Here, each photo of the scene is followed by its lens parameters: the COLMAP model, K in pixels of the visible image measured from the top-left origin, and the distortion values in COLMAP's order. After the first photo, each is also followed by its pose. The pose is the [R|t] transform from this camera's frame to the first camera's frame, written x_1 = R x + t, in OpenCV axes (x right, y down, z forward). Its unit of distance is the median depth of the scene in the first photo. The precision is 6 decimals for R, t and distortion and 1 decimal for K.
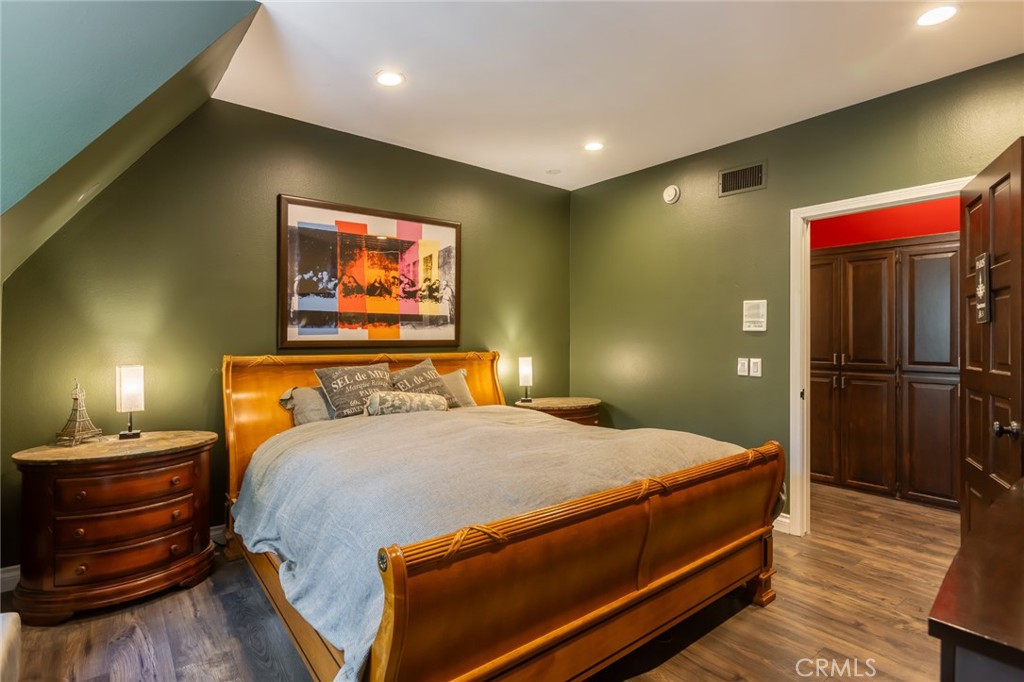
lens RADIAL K [[509.0, 0, 511.5], [0, 509.0, 337.1], [0, 0, 1]] dist [-0.020885, 0.006196]
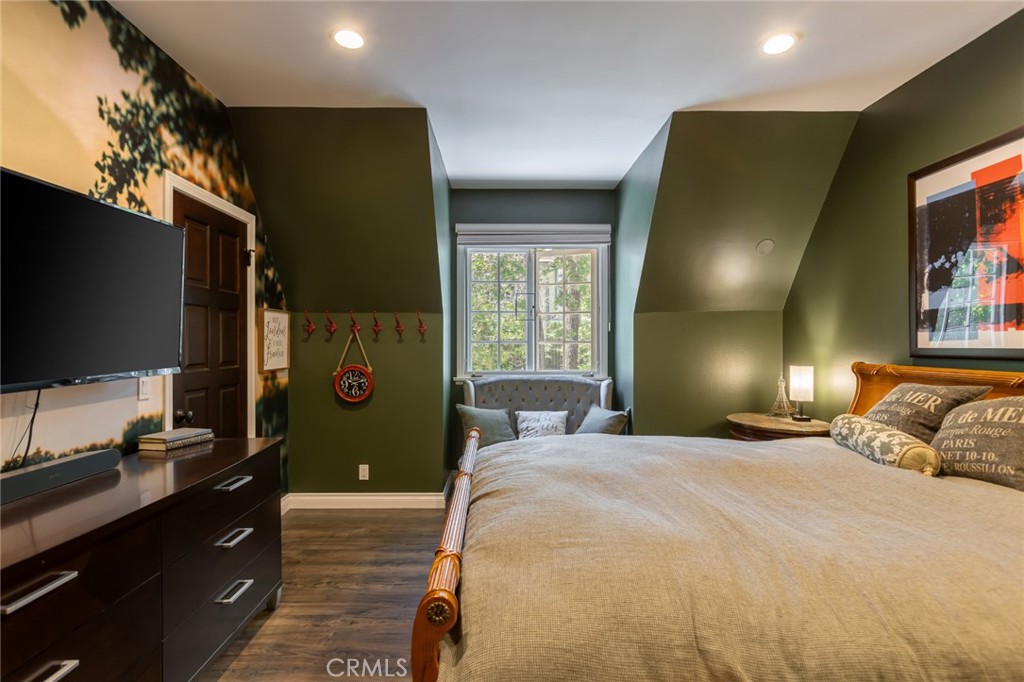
lens RADIAL K [[509.0, 0, 511.0], [0, 509.0, 344.3], [0, 0, 1]] dist [-0.020885, 0.006196]
pose [[-0.613712, -0.003453, -0.789522, 0.590397], [-0.008093, 0.999965, 0.001918, 0.004362], [0.789489, 0.007566, -0.613719, 0.966043]]
